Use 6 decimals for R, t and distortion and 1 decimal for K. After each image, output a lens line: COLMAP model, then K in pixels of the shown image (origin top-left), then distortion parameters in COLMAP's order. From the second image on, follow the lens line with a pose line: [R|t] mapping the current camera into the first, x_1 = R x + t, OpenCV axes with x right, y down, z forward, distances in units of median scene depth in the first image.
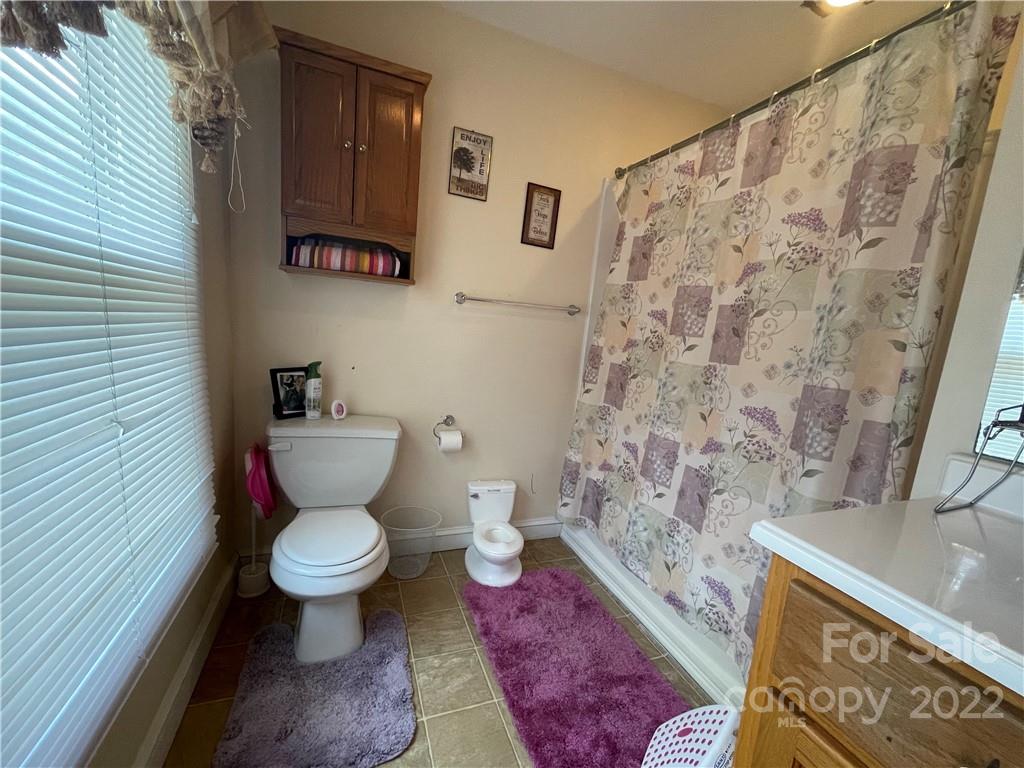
lens RADIAL K [[411.0, 0, 507.3], [0, 411.0, 390.2], [0, 0, 1]] dist [-0.001790, 0.000416]
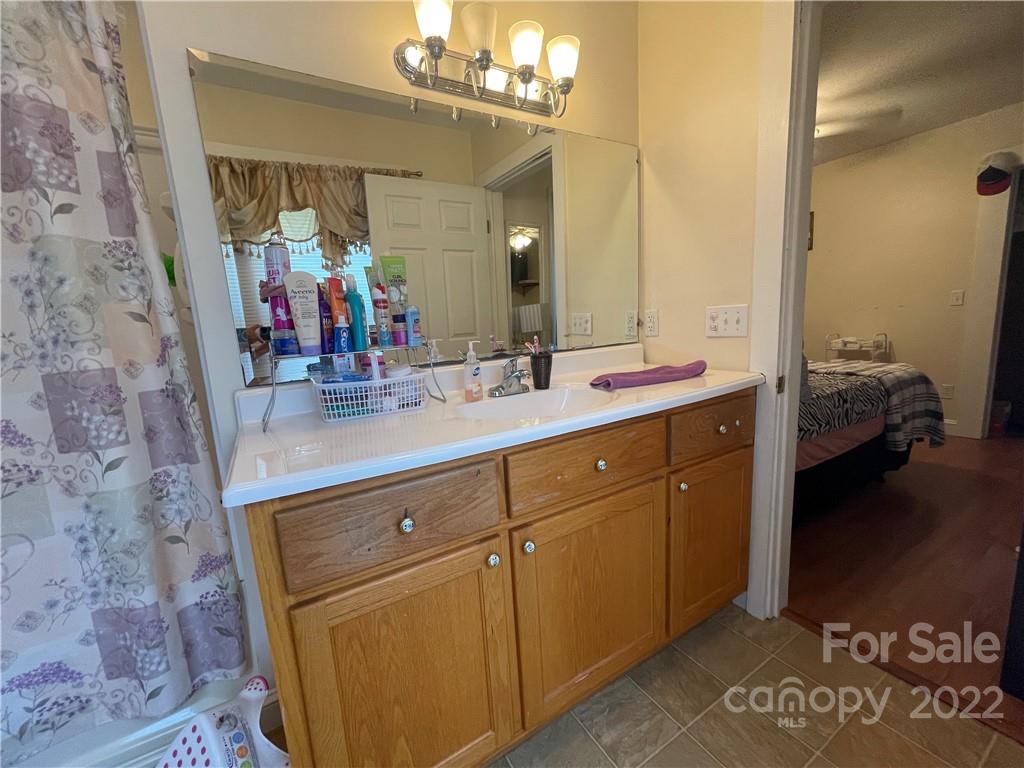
lens RADIAL K [[414.5, 0, 510.6], [0, 414.5, 390.9], [0, 0, 1]] dist [-0.001275, -0.000246]
pose [[-0.170902, -0.240512, 0.955482, -0.189100], [0.193356, 0.942706, 0.271881, -0.023209], [-0.966129, 0.231213, -0.114606, 0.169833]]
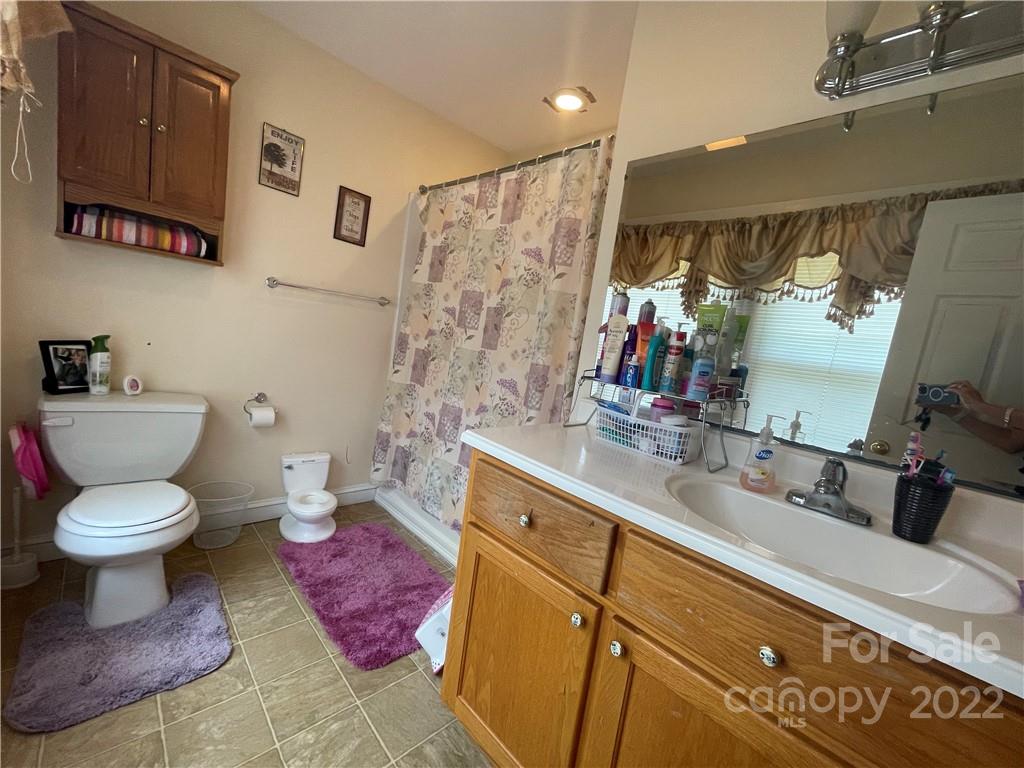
lens RADIAL K [[414.8, 0, 507.2], [0, 414.8, 388.4], [0, 0, 1]] dist [0.001685, 0.000211]
pose [[0.921210, -0.005941, 0.389021, 0.036315], [0.000161, 0.999889, 0.014888, 0.047240], [-0.389067, -0.013653, 0.921108, -0.317602]]
